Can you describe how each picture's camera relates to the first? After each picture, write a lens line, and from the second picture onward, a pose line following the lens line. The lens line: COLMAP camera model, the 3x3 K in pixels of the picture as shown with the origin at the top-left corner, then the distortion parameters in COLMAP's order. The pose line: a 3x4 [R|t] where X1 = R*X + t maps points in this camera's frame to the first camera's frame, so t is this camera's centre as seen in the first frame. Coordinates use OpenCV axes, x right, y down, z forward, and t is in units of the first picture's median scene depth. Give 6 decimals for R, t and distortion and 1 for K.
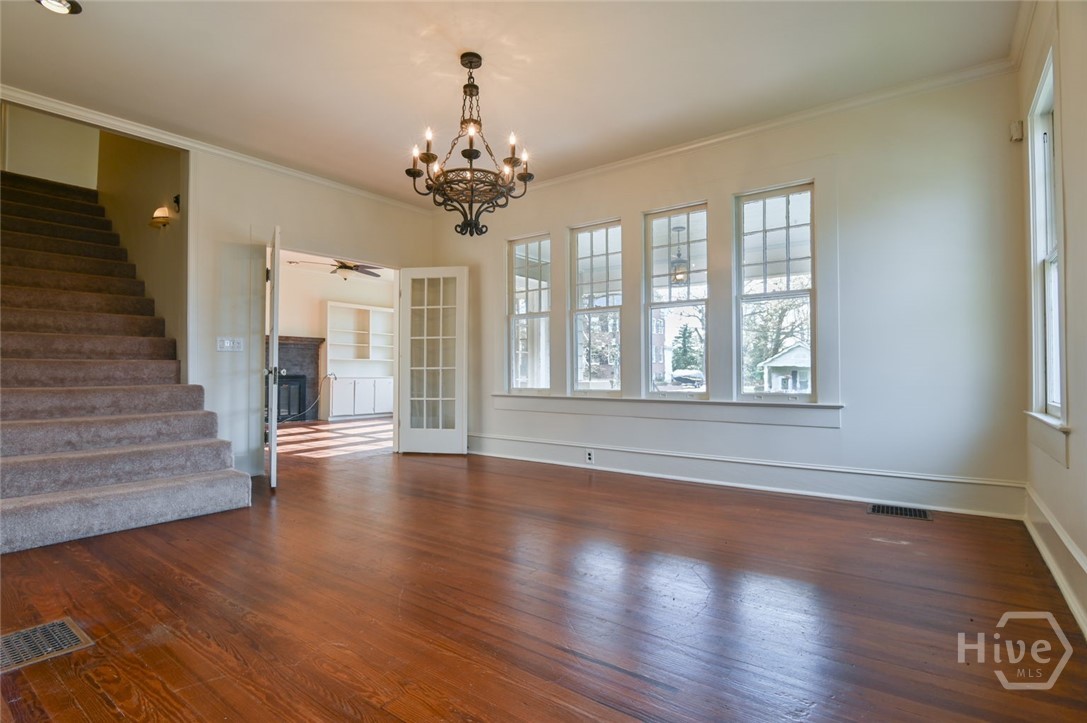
lens RADIAL K [[530.8, 0, 542.9], [0, 530.8, 361.3], [0, 0, 1]] dist [-0.021266, 0.001346]
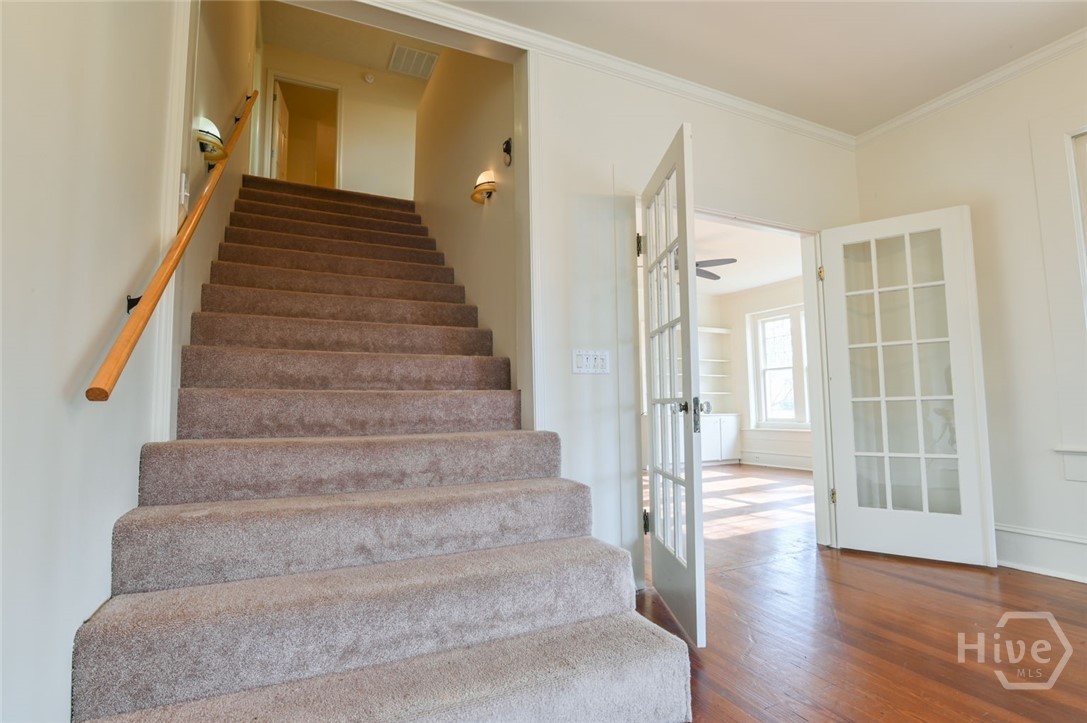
lens RADIAL K [[530.8, 0, 541.5], [0, 530.8, 363.2], [0, 0, 1]] dist [-0.021266, 0.001346]
pose [[0.886611, -0.048735, -0.459941, -0.401304], [0.018500, 0.997374, -0.070019, 0.010905], [0.462146, 0.053570, 0.885184, 0.488042]]
